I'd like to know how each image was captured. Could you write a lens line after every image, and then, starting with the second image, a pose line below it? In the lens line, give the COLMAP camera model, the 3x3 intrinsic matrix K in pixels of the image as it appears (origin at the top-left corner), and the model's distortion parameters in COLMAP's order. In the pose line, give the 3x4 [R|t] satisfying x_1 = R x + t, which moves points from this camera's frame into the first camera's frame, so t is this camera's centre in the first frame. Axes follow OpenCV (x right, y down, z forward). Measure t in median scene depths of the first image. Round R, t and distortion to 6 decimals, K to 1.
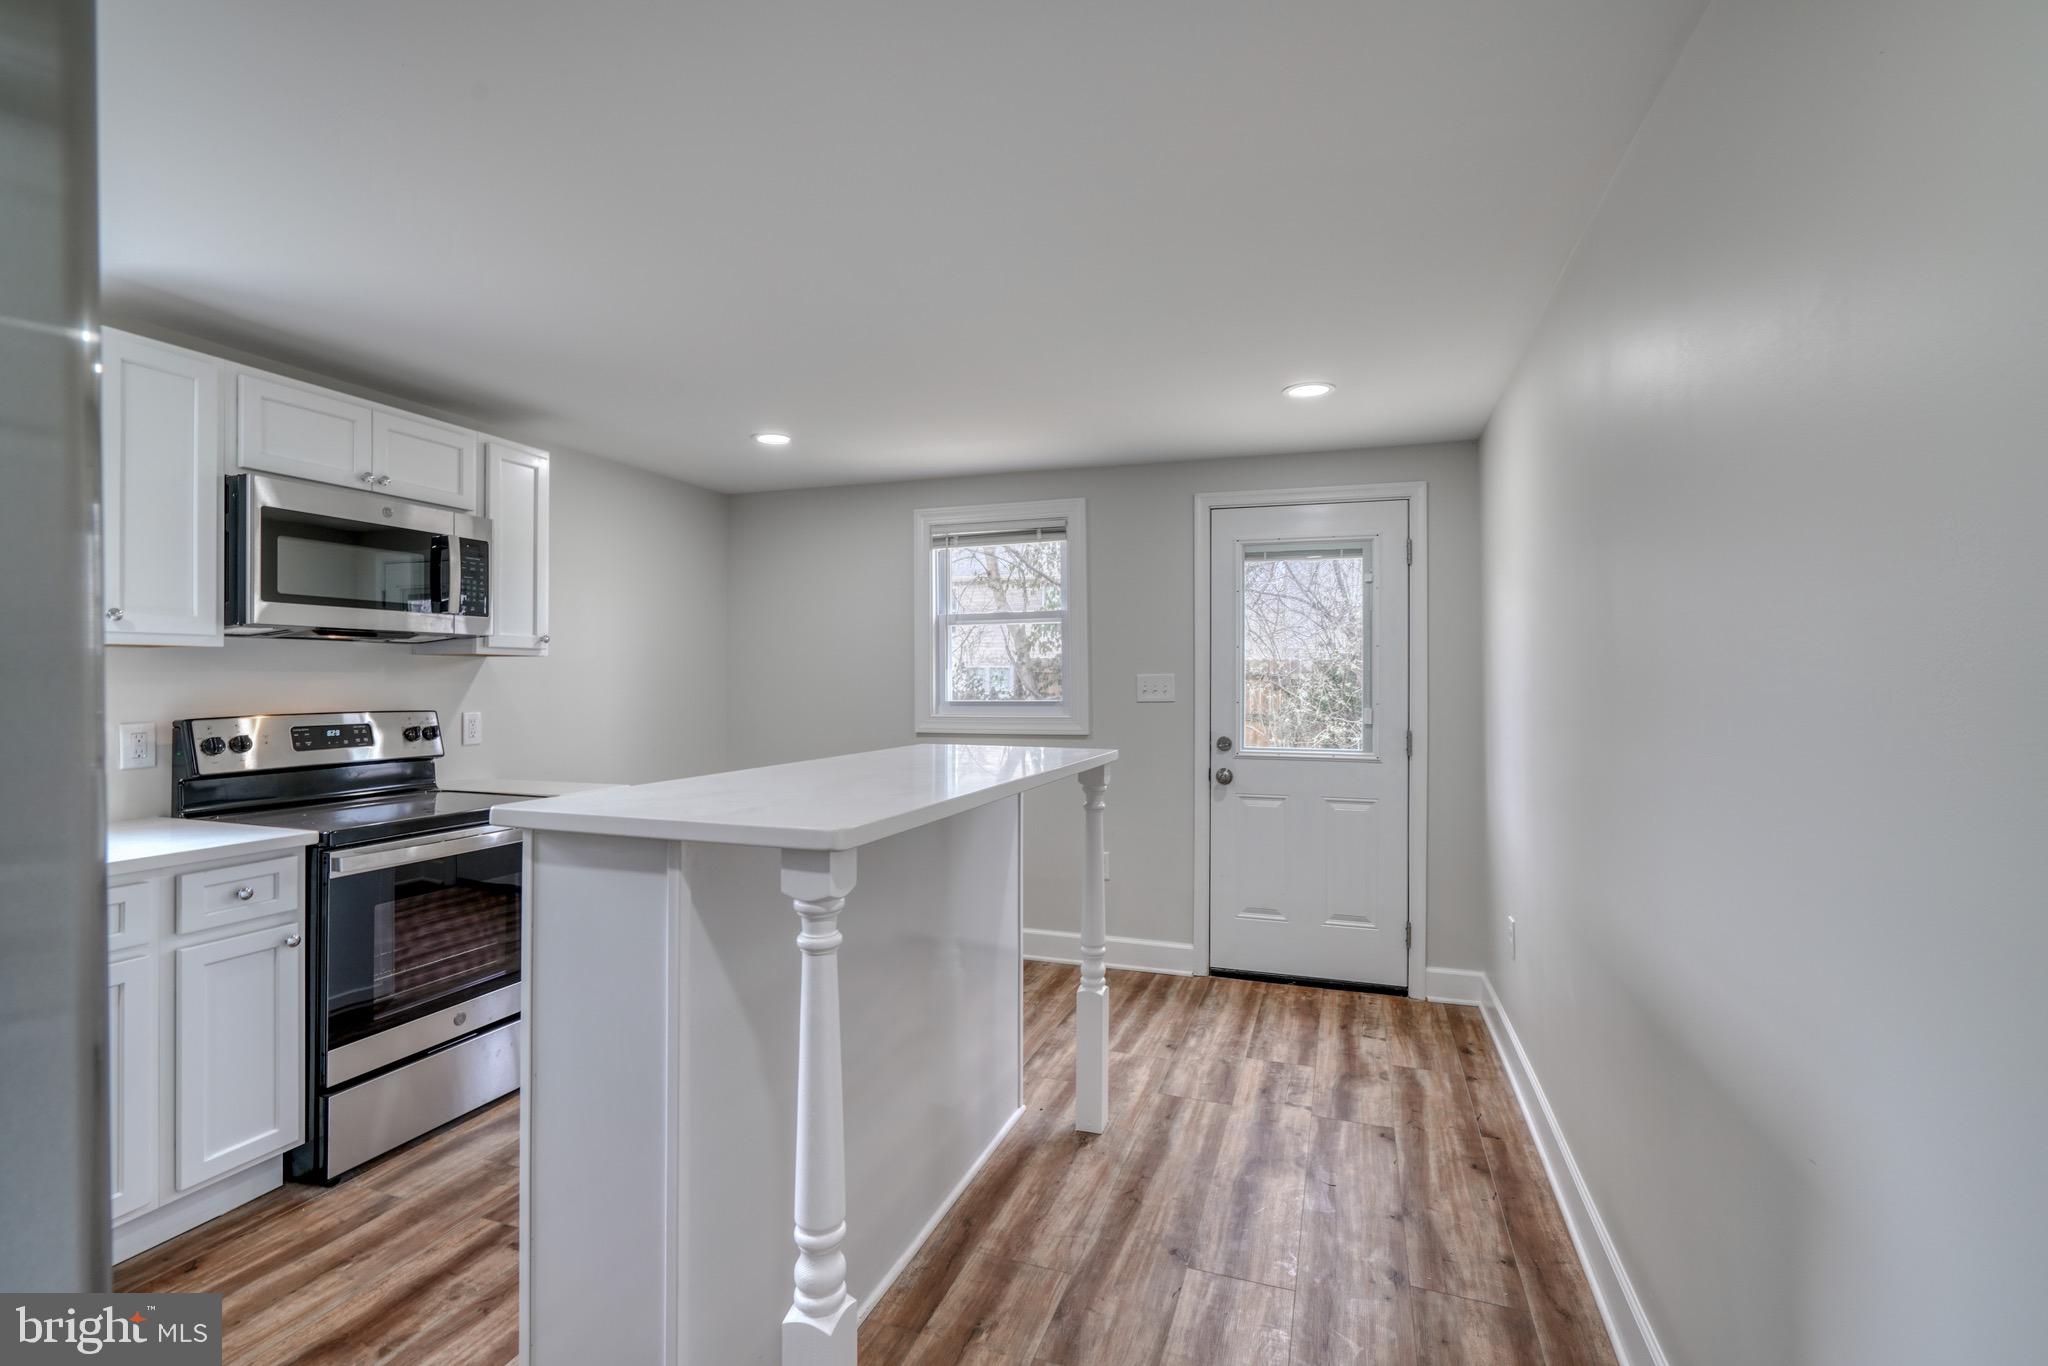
lens RADIAL K [[927.6, 0, 1013.3], [0, 927.6, 675.1], [0, 0, 1]] dist [-0.013452, 0.007755]
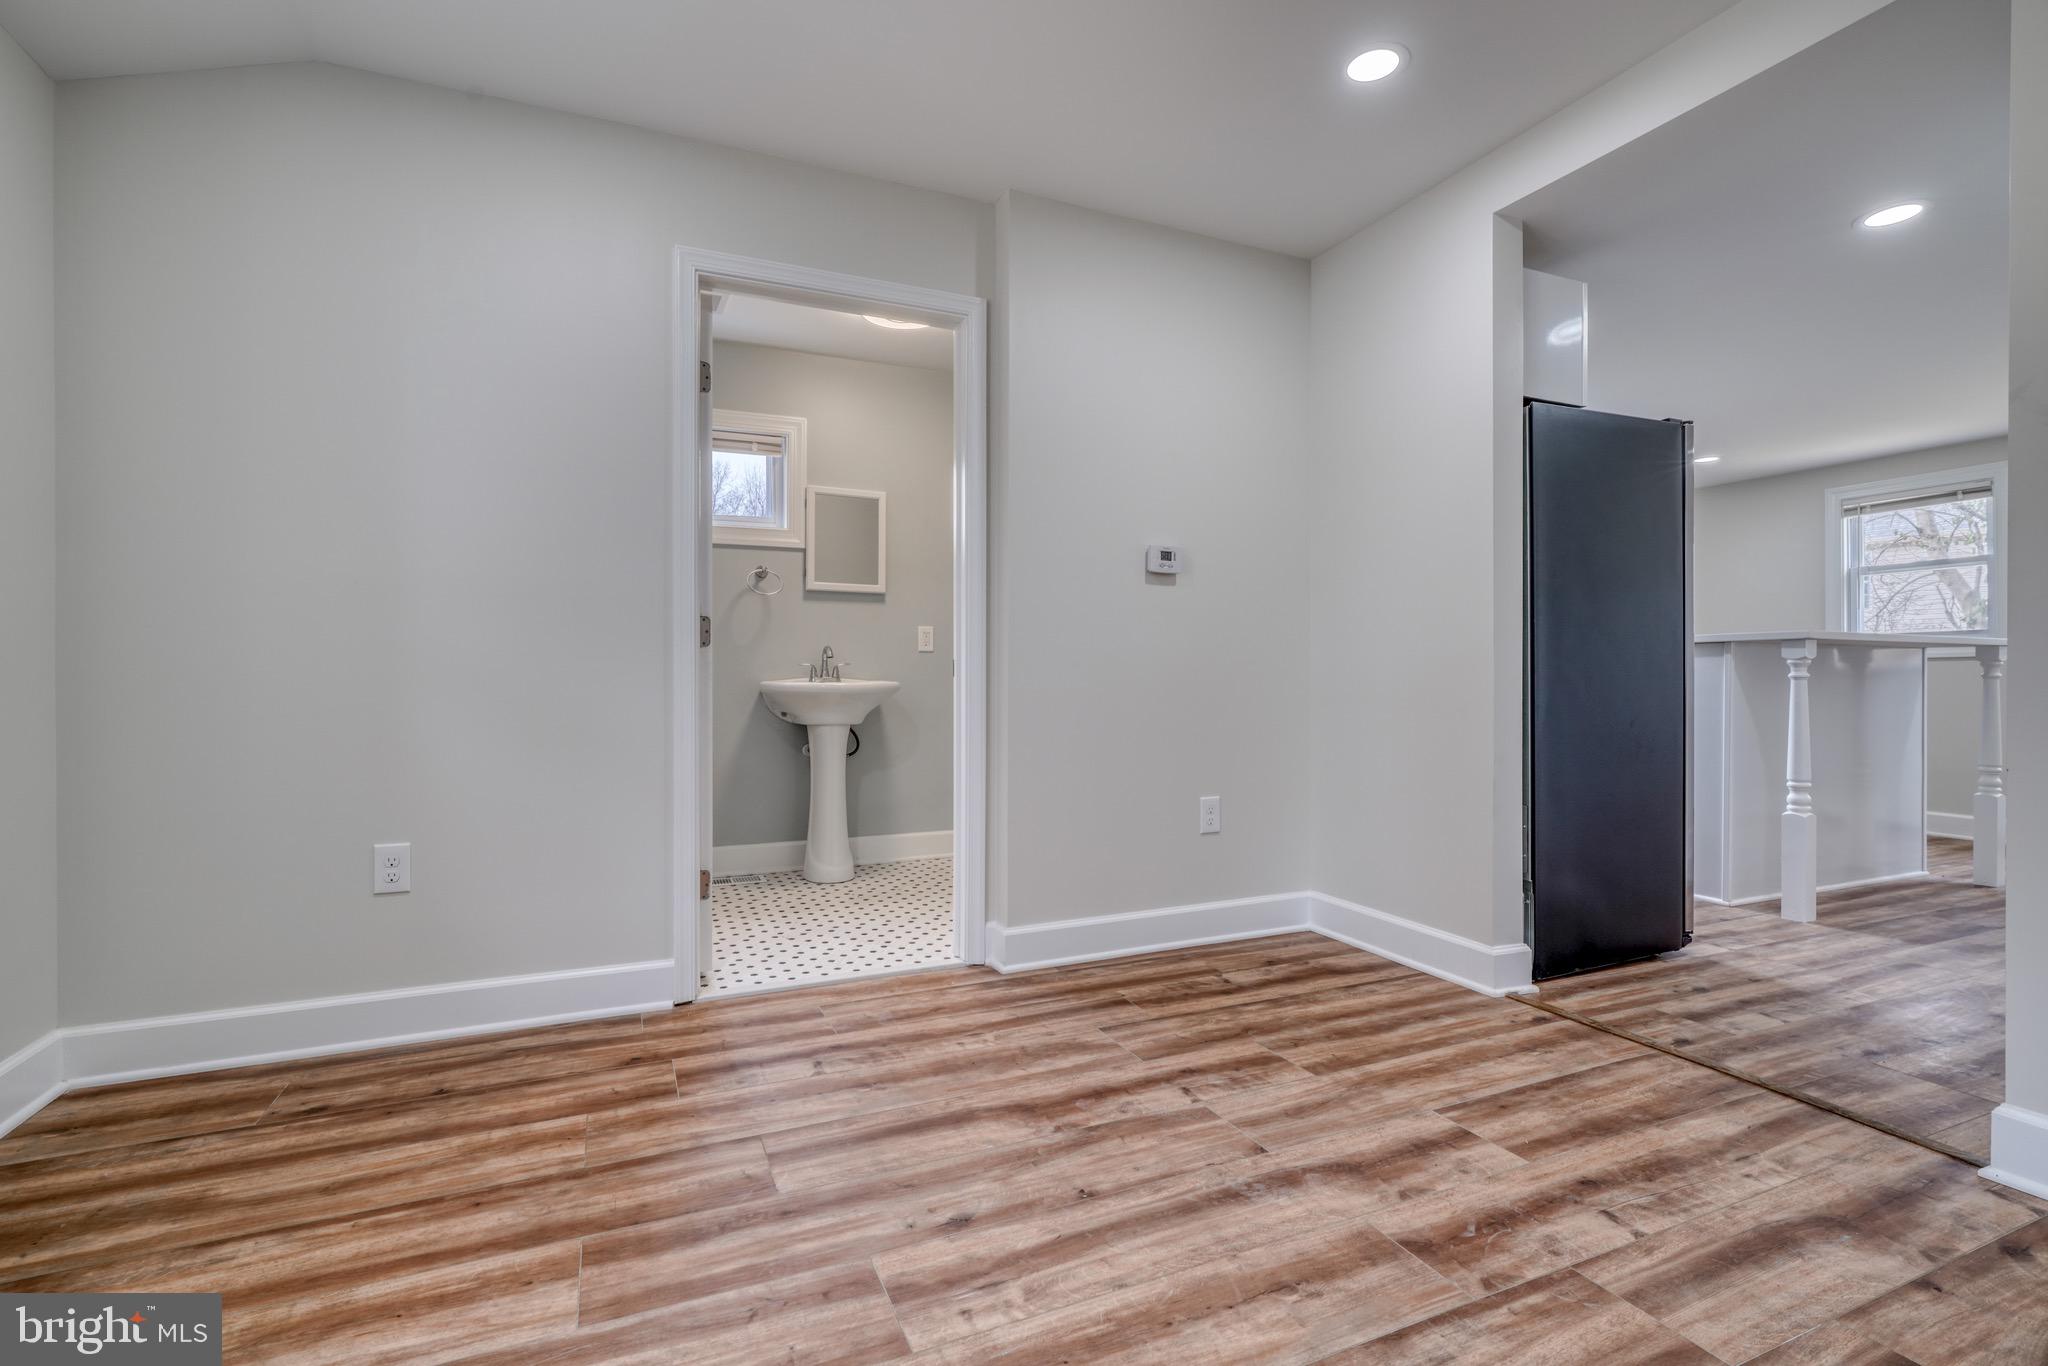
lens RADIAL K [[927.6, 0, 1013.3], [0, 927.6, 675.1], [0, 0, 1]] dist [-0.013452, 0.007755]
pose [[0.689059, -0.000989, -0.724705, 0.075890], [0.001952, 0.999998, 0.000491, 0.131231], [0.724703, -0.001753, 0.689059, -1.178599]]
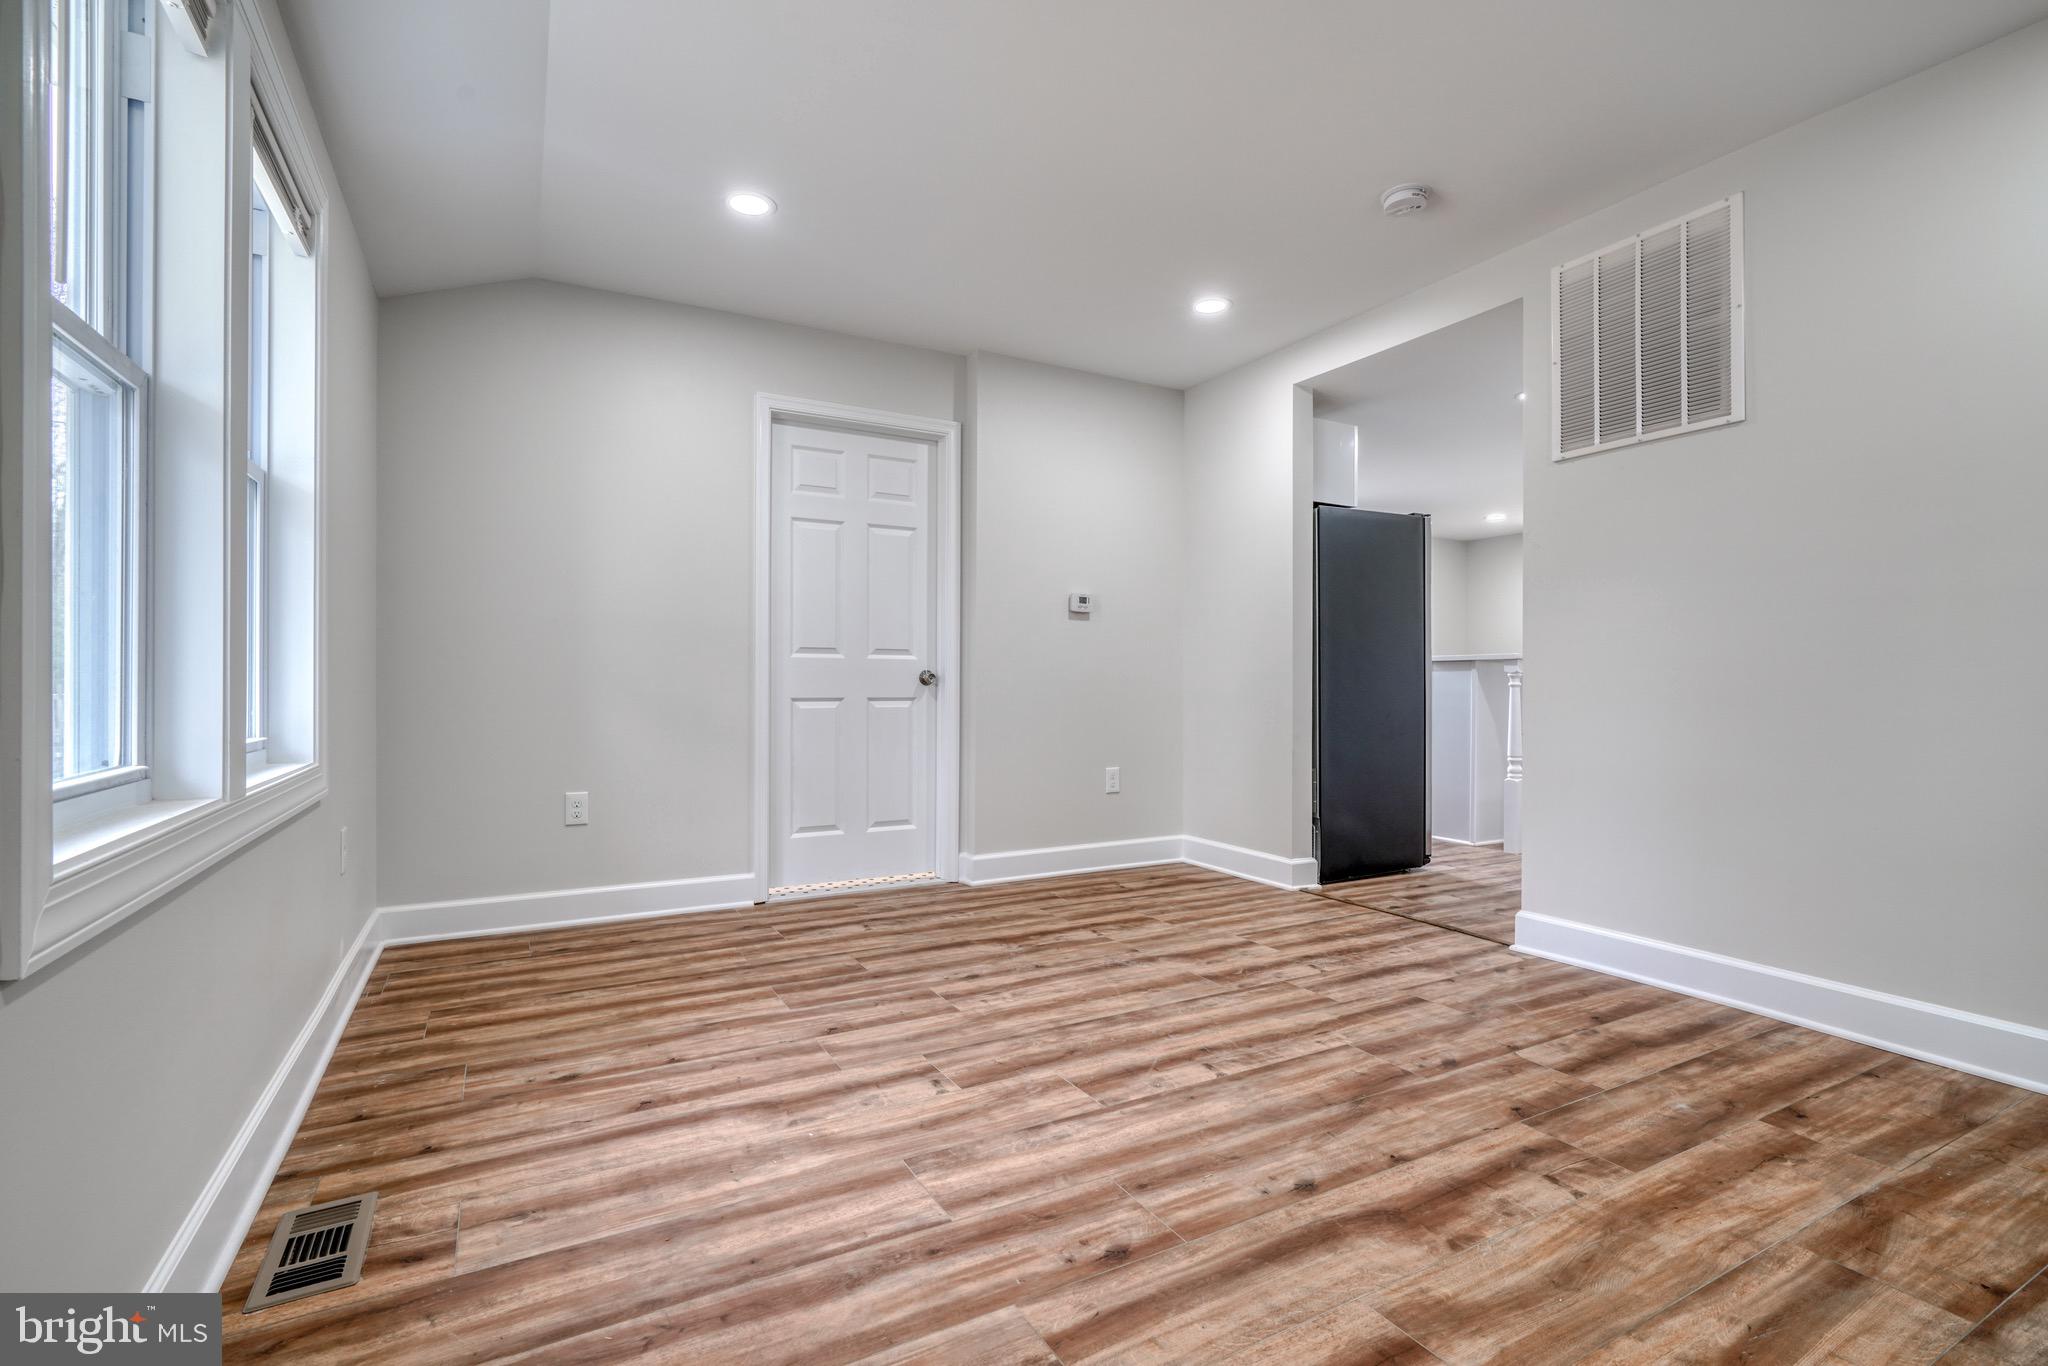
lens RADIAL K [[938.3, 0, 1014.7], [0, 938.3, 676.7], [0, 0, 1]] dist [-0.014557, 0.006753]
pose [[0.752604, -0.003376, -0.658464, 0.376795], [-0.000906, 0.999981, -0.006163, 0.132096], [0.658472, 0.005235, 0.752587, -1.578849]]
